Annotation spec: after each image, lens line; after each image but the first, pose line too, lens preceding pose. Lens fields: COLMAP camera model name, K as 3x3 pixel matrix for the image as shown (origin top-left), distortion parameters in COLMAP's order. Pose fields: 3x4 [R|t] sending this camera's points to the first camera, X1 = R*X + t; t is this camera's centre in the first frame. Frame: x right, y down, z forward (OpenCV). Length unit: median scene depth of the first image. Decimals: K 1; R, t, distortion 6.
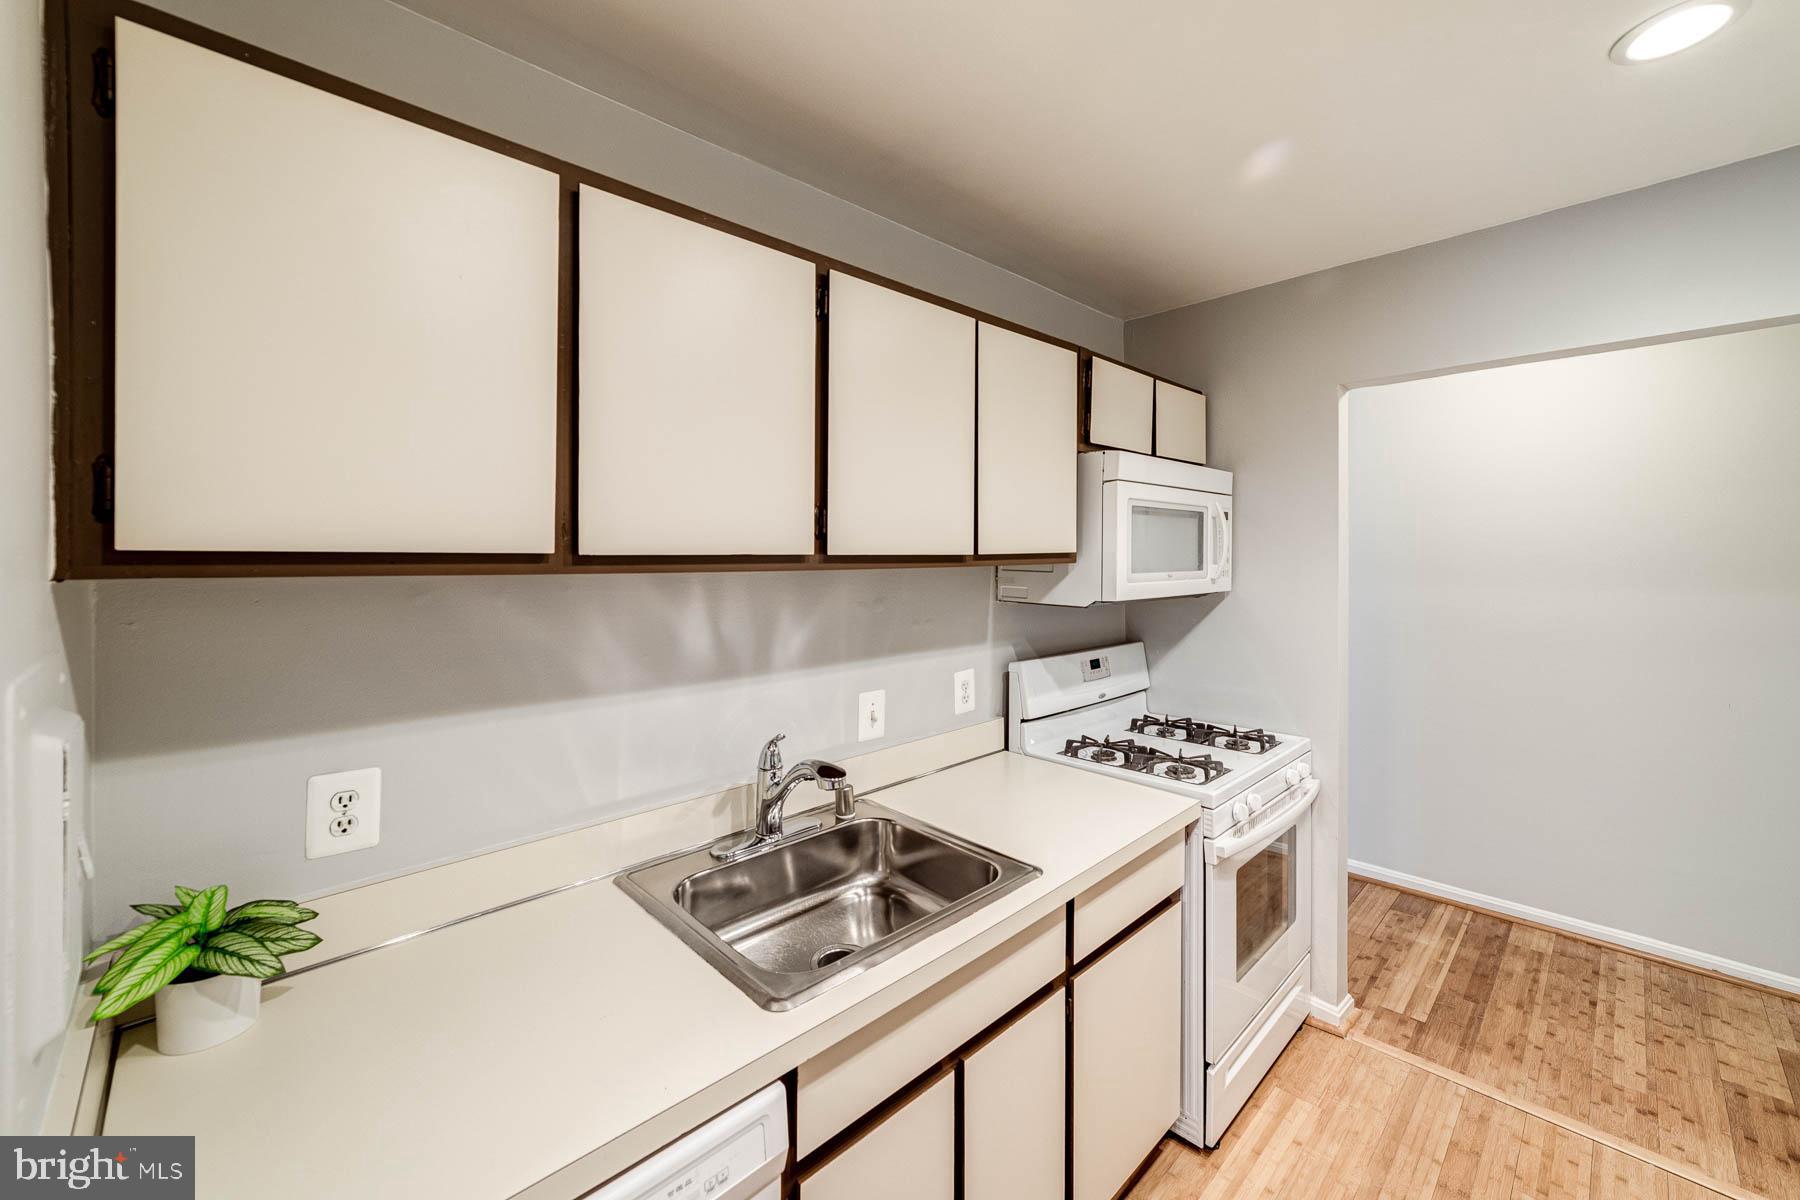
lens RADIAL K [[715.4, 0, 900.3], [0, 715.4, 558.9], [0, 0, 1]] dist [-0.008260, 0.004080]
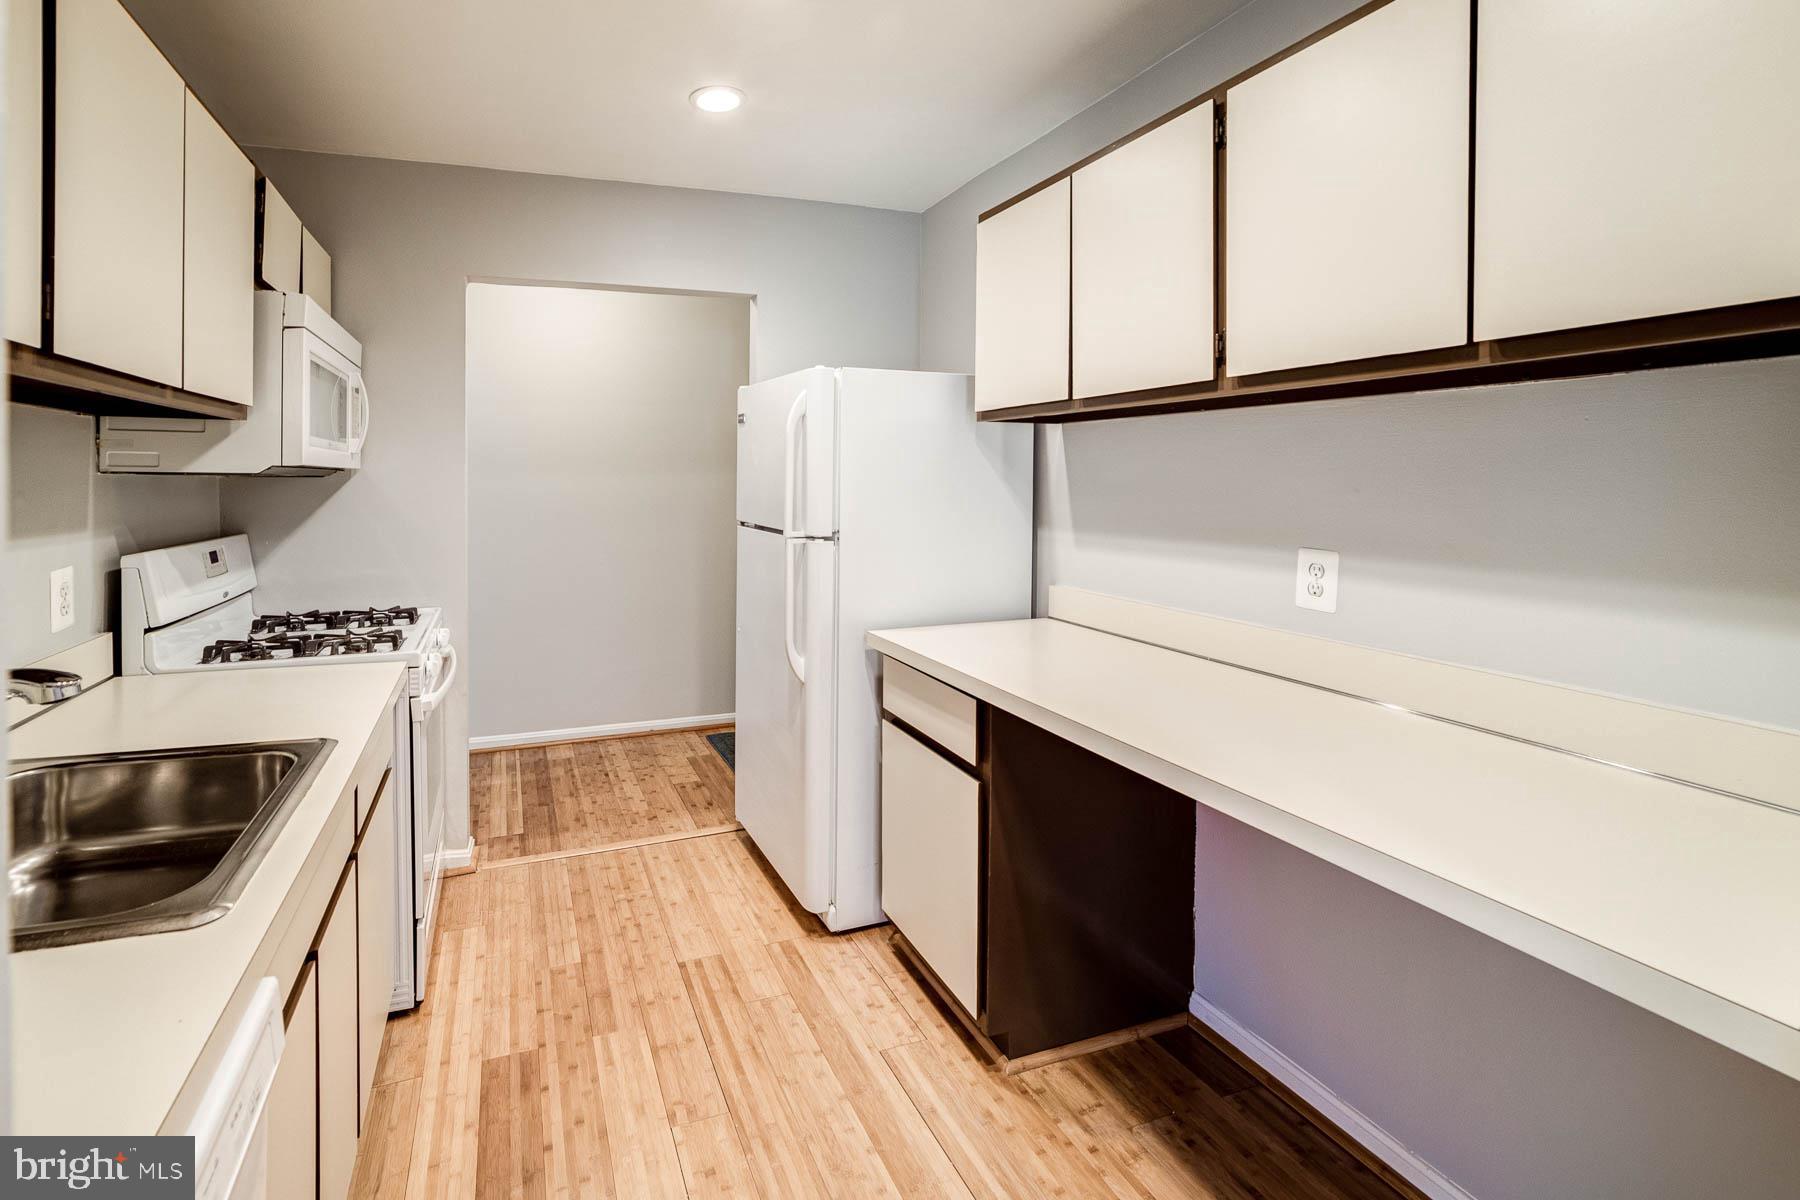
lens RADIAL K [[825.1, 0, 784.7], [0, 825.1, 490.8], [0, 0, 1]] dist [0.015638, 0.000371]
pose [[0.428192, -0.015611, 0.903553, -0.334133], [0.011248, 0.999865, 0.011944, 0.077133], [-0.903618, 0.005049, 0.428309, 0.018896]]
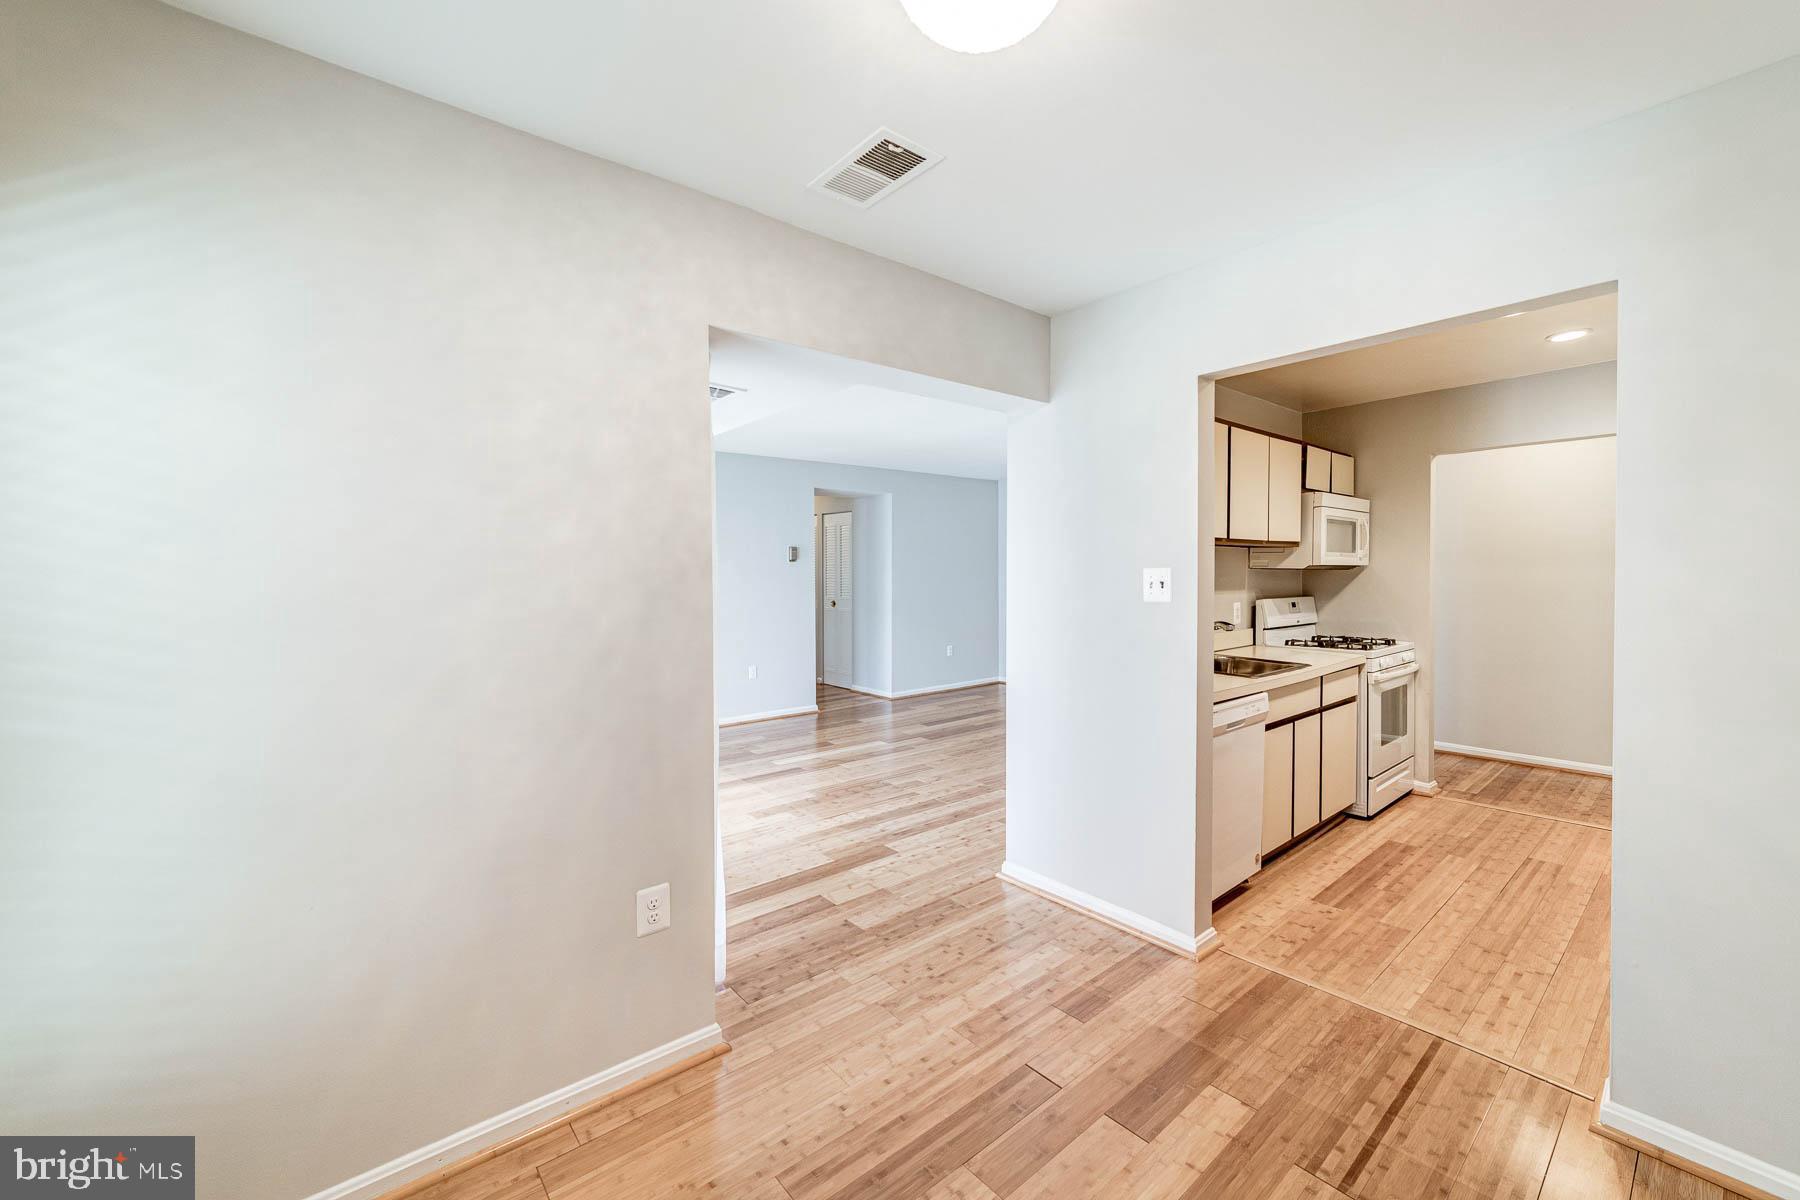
lens RADIAL K [[715.4, 0, 900.1], [0, 715.4, 589.8], [0, 0, 1]] dist [-0.008260, 0.004080]
pose [[0.997729, -0.001185, -0.067348, -0.701038], [0.002417, 0.999831, 0.018223, 0.081549], [0.067315, -0.018345, 0.997563, -1.036655]]
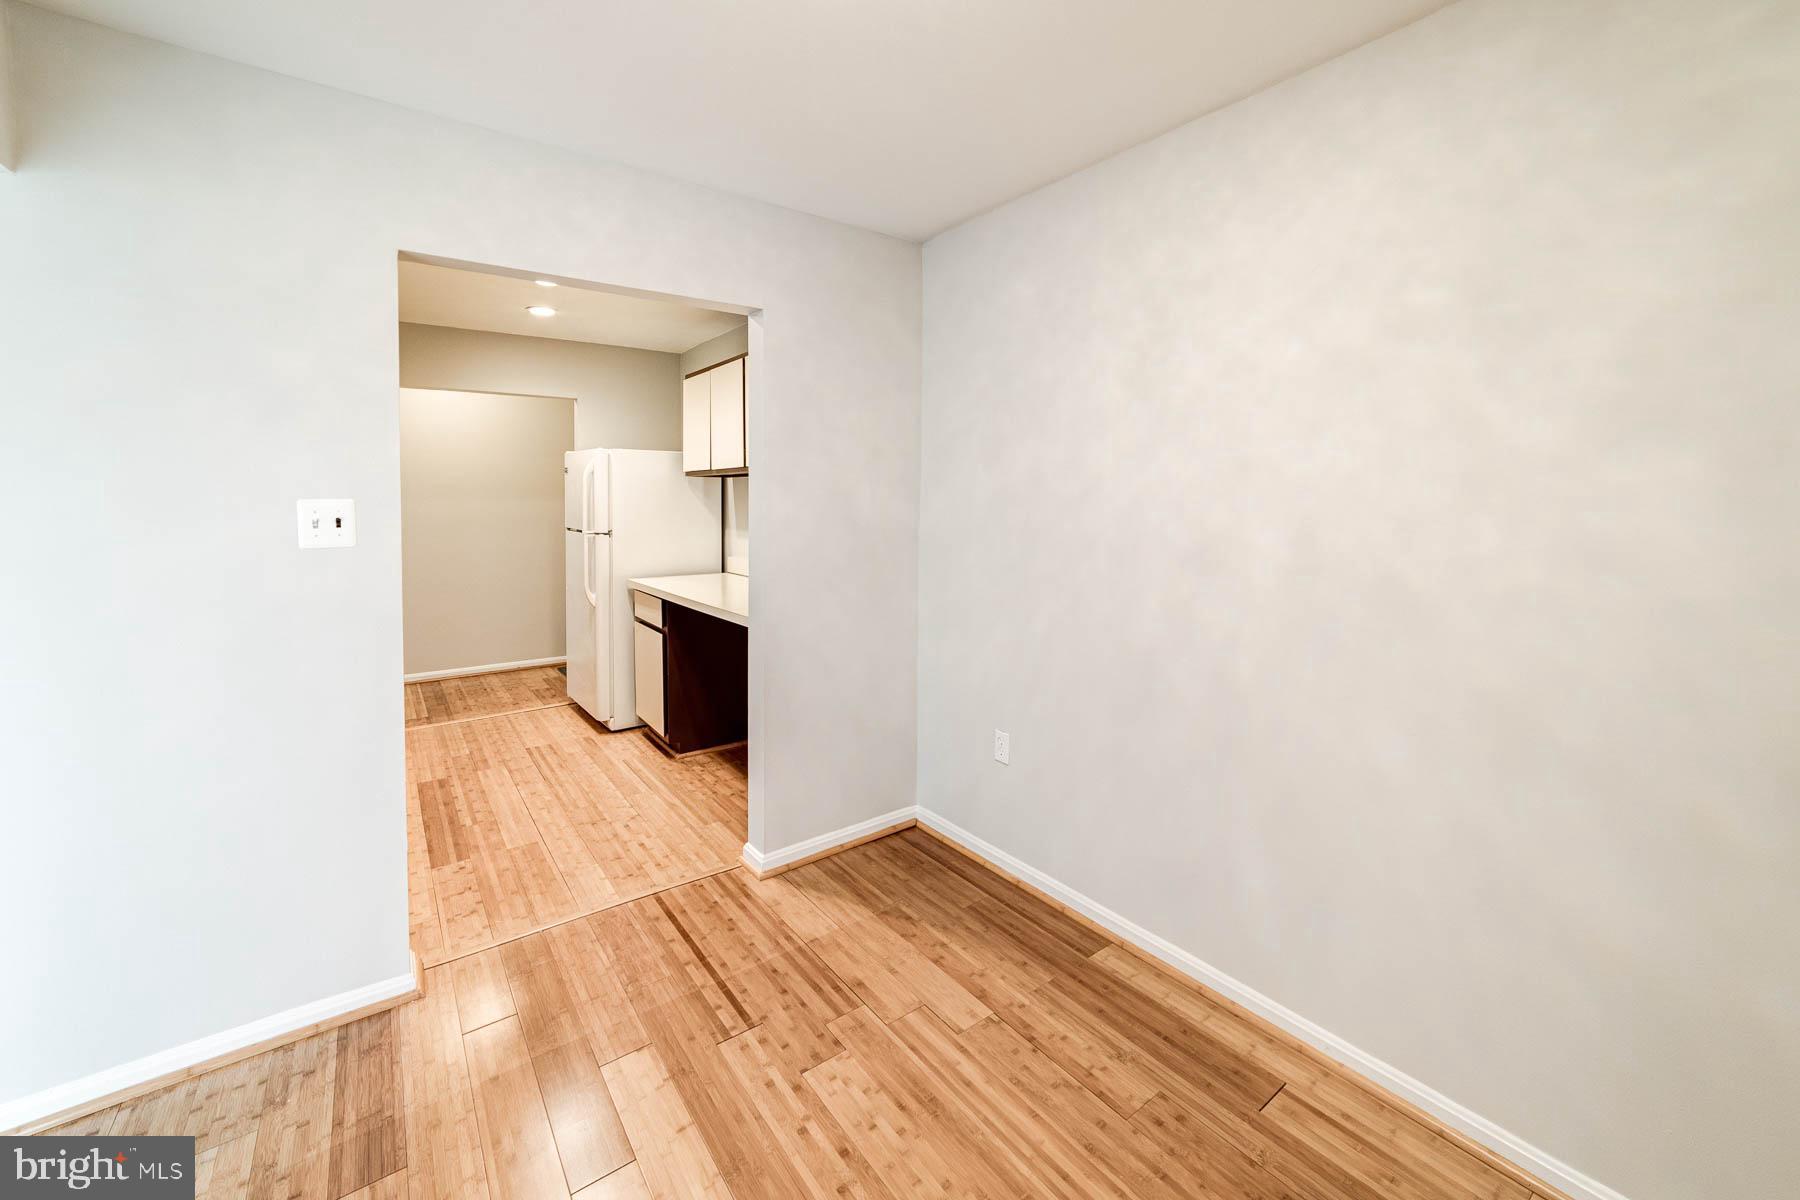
lens RADIAL K [[715.4, 0, 902.8], [0, 715.4, 530.1], [0, 0, 1]] dist [-0.008260, 0.004080]
pose [[0.127584, -0.038800, 0.991069, -1.104829], [0.005679, 0.999247, 0.038390, 0.075704], [-0.991811, 0.000730, 0.127708, -0.590166]]
